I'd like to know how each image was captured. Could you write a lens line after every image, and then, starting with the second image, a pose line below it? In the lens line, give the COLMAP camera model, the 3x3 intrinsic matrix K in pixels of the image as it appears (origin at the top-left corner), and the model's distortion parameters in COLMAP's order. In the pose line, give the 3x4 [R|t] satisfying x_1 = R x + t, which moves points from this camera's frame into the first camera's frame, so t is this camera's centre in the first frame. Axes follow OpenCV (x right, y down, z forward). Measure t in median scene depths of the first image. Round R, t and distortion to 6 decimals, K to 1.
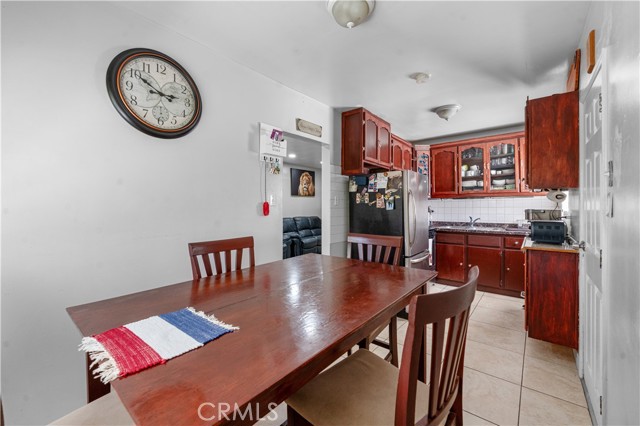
lens RADIAL K [[260.6, 0, 321.6], [0, 260.6, 207.1], [0, 0, 1]] dist [0.004230, 0.000083]
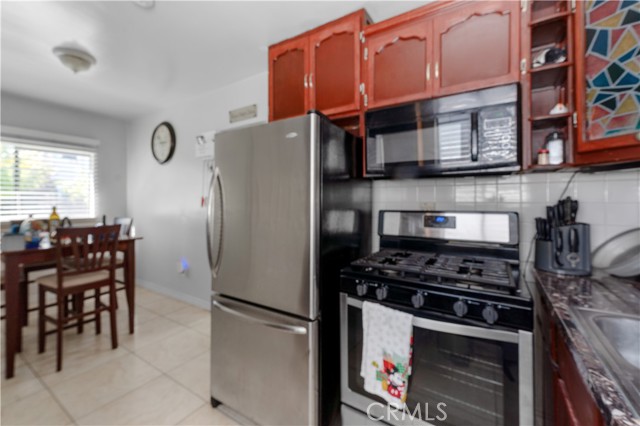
lens RADIAL K [[260.6, 0, 309.0], [0, 260.6, 201.4], [0, 0, 1]] dist [0.004230, 0.000083]
pose [[0.113484, 0.008099, -0.993507, 0.605197], [0.003021, 0.999959, 0.008497, -0.002685], [0.993535, -0.003966, 0.113455, 0.766019]]
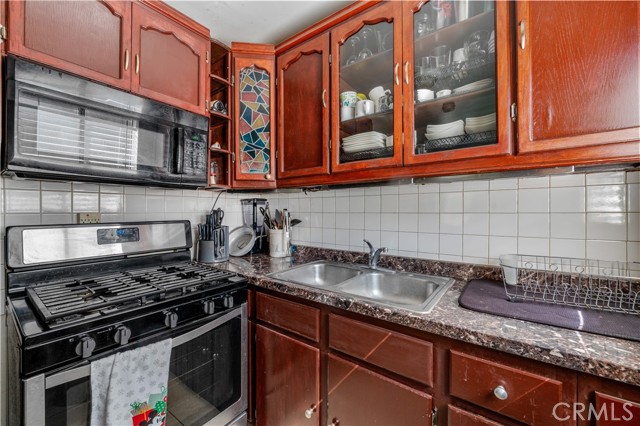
lens RADIAL K [[260.6, 0, 317.2], [0, 260.6, 212.2], [0, 0, 1]] dist [0.004230, 0.000083]
pose [[0.999404, 0.003947, 0.034294, 0.501073], [-0.004272, 0.999947, 0.009414, -0.002887], [-0.034255, -0.009555, 0.999367, 0.674049]]
